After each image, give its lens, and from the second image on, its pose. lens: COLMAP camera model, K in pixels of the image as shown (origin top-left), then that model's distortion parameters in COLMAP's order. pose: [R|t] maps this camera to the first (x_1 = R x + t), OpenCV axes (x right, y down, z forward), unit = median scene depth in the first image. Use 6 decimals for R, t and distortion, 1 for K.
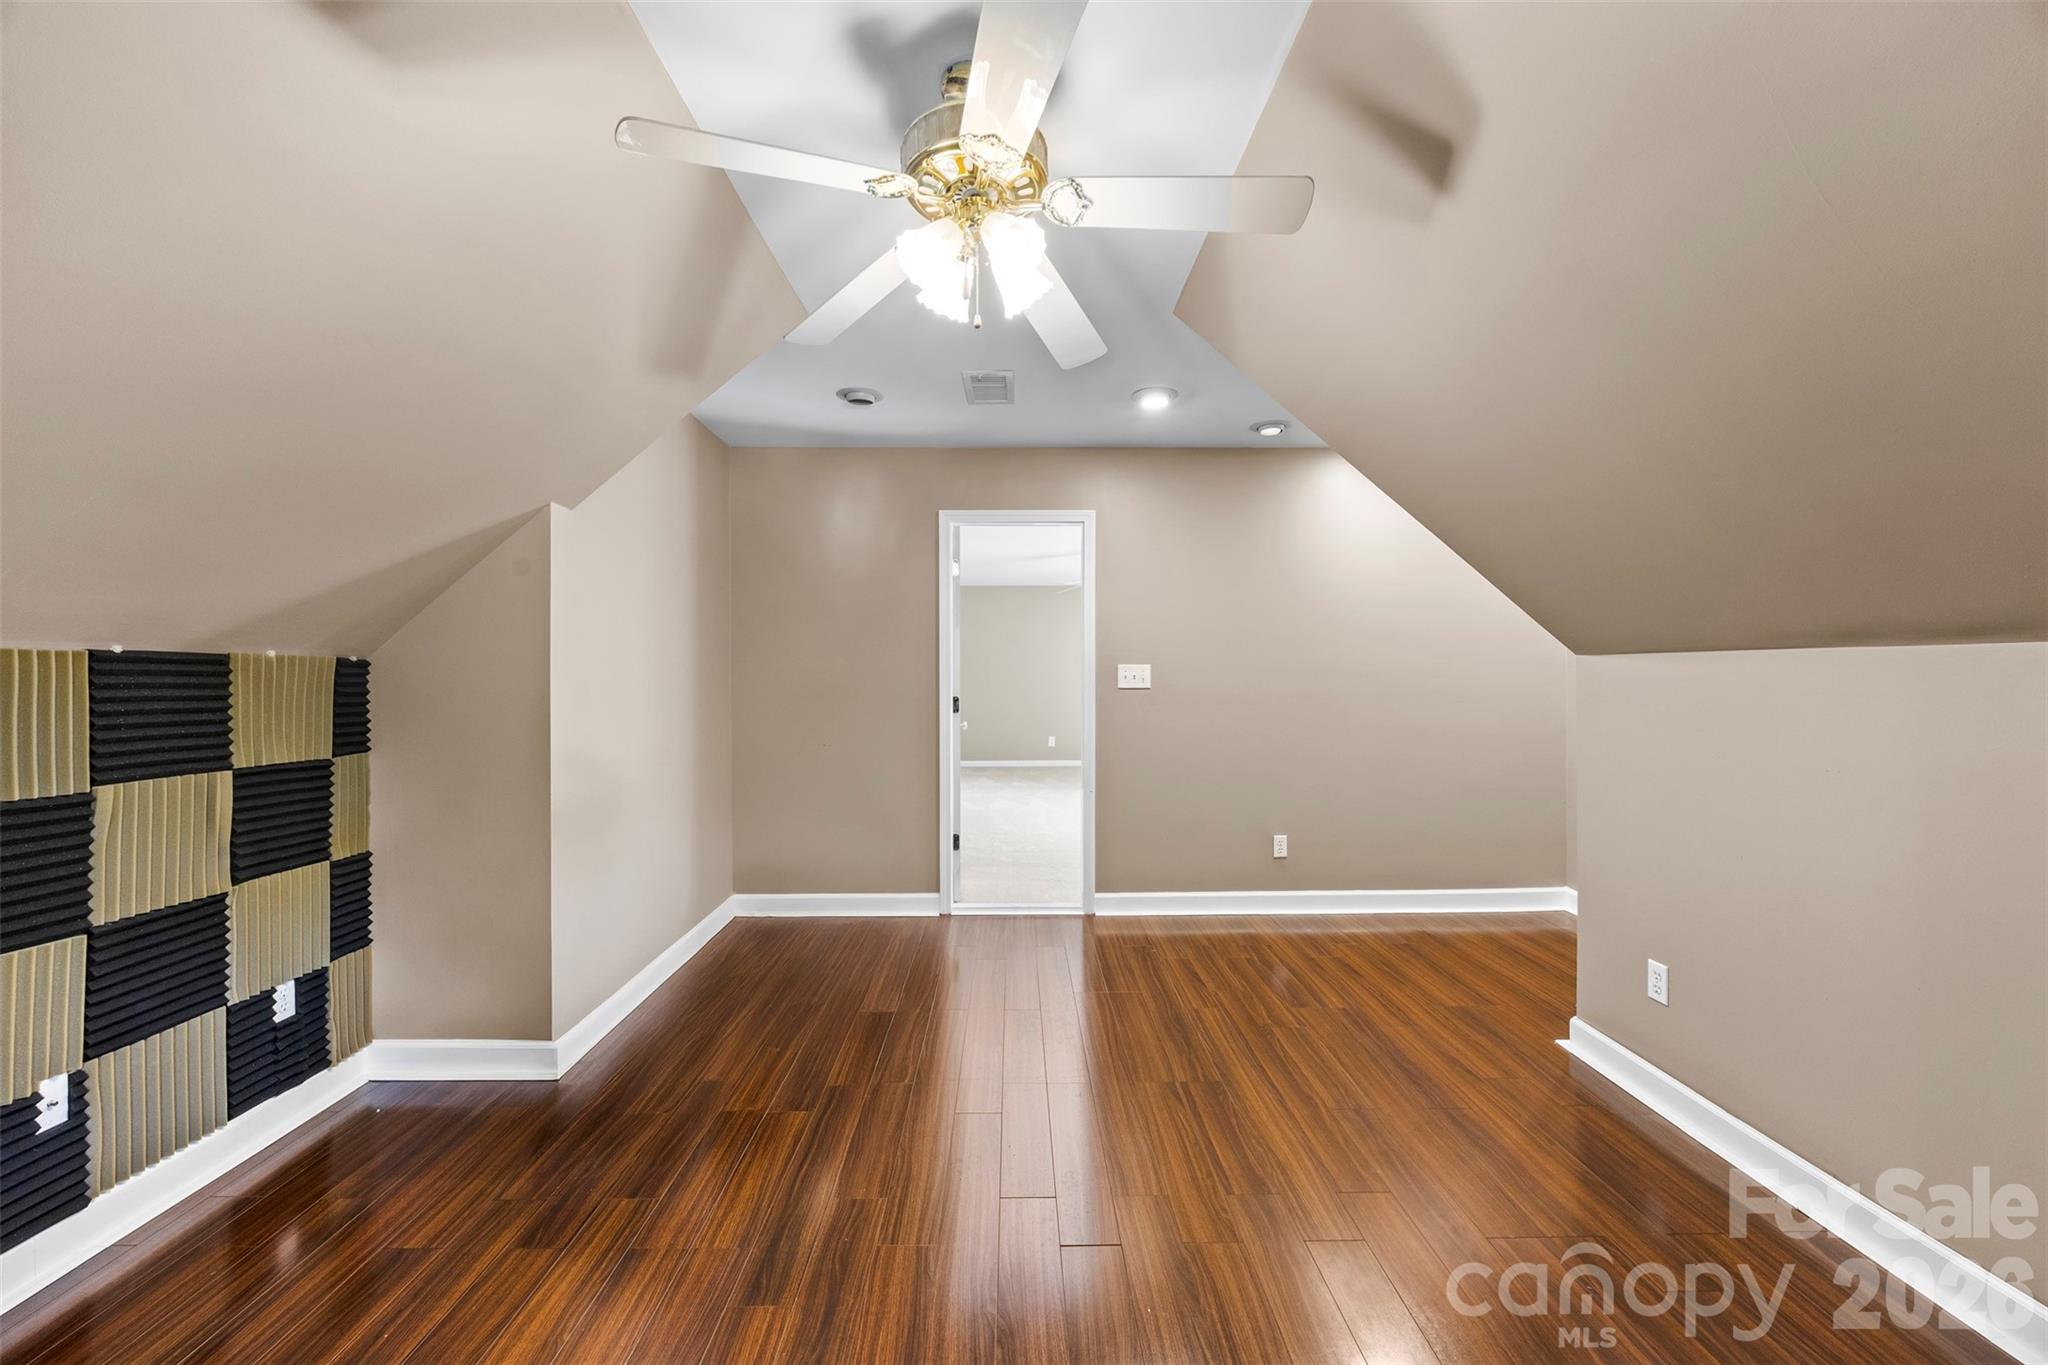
lens RADIAL K [[770.4, 0, 1015.8], [0, 770.4, 678.3], [0, 0, 1]] dist [-0.000215, -0.000001]
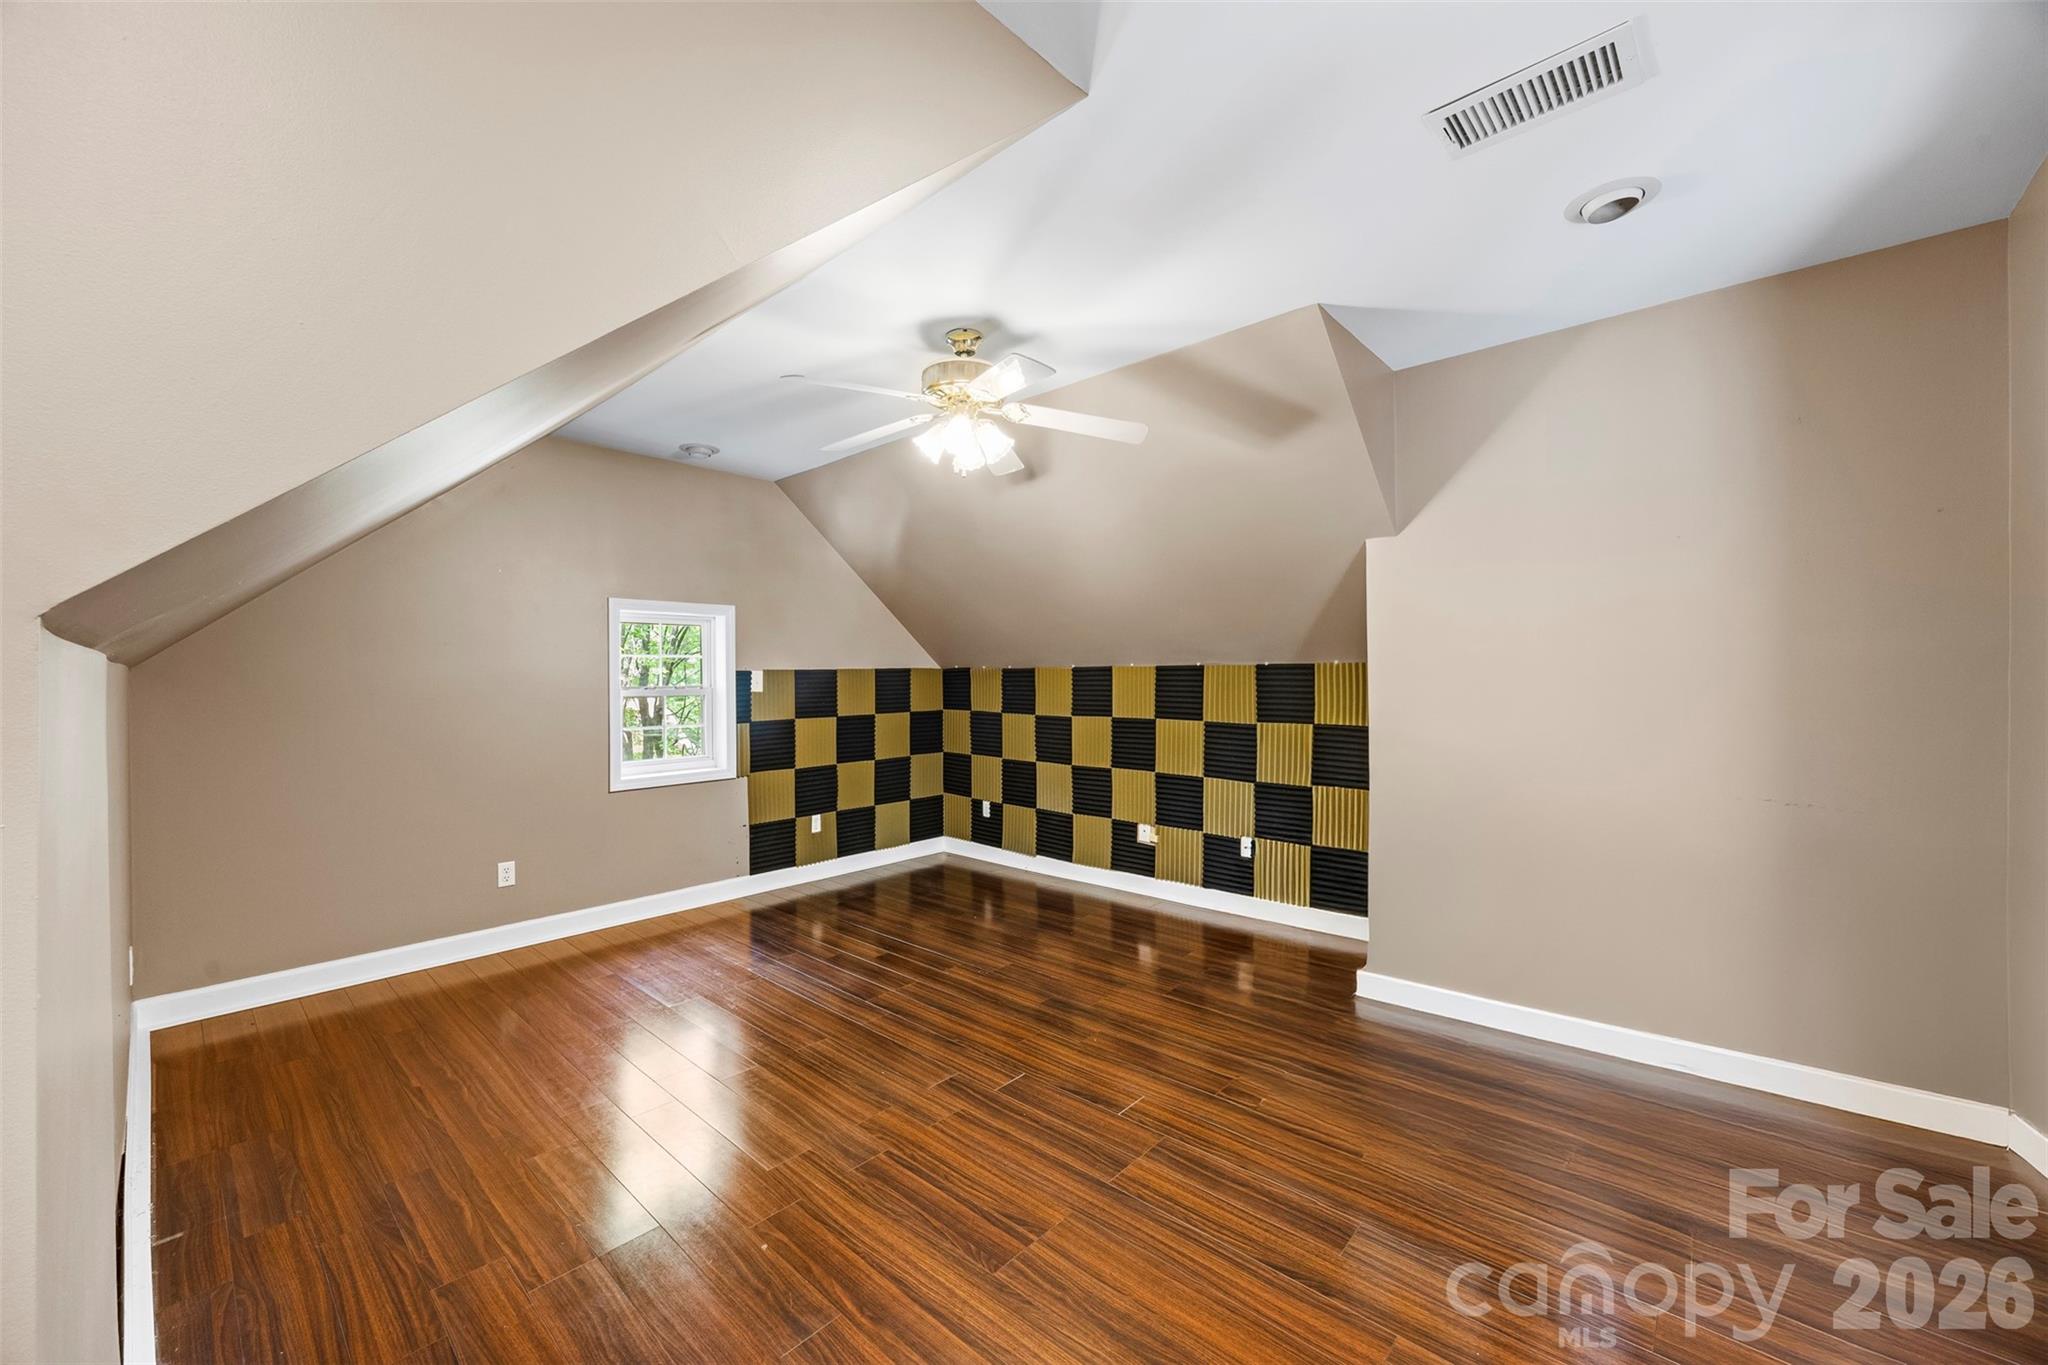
lens RADIAL K [[817.7, 0, 1016.9], [0, 817.7, 677.3], [0, 0, 1]] dist [0.003312, -0.001254]
pose [[-0.686885, 0.000940, -0.726766, 0.971459], [-0.002133, 0.999992, 0.003309, -0.002144], [0.726763, 0.003824, -0.686877, 1.889569]]
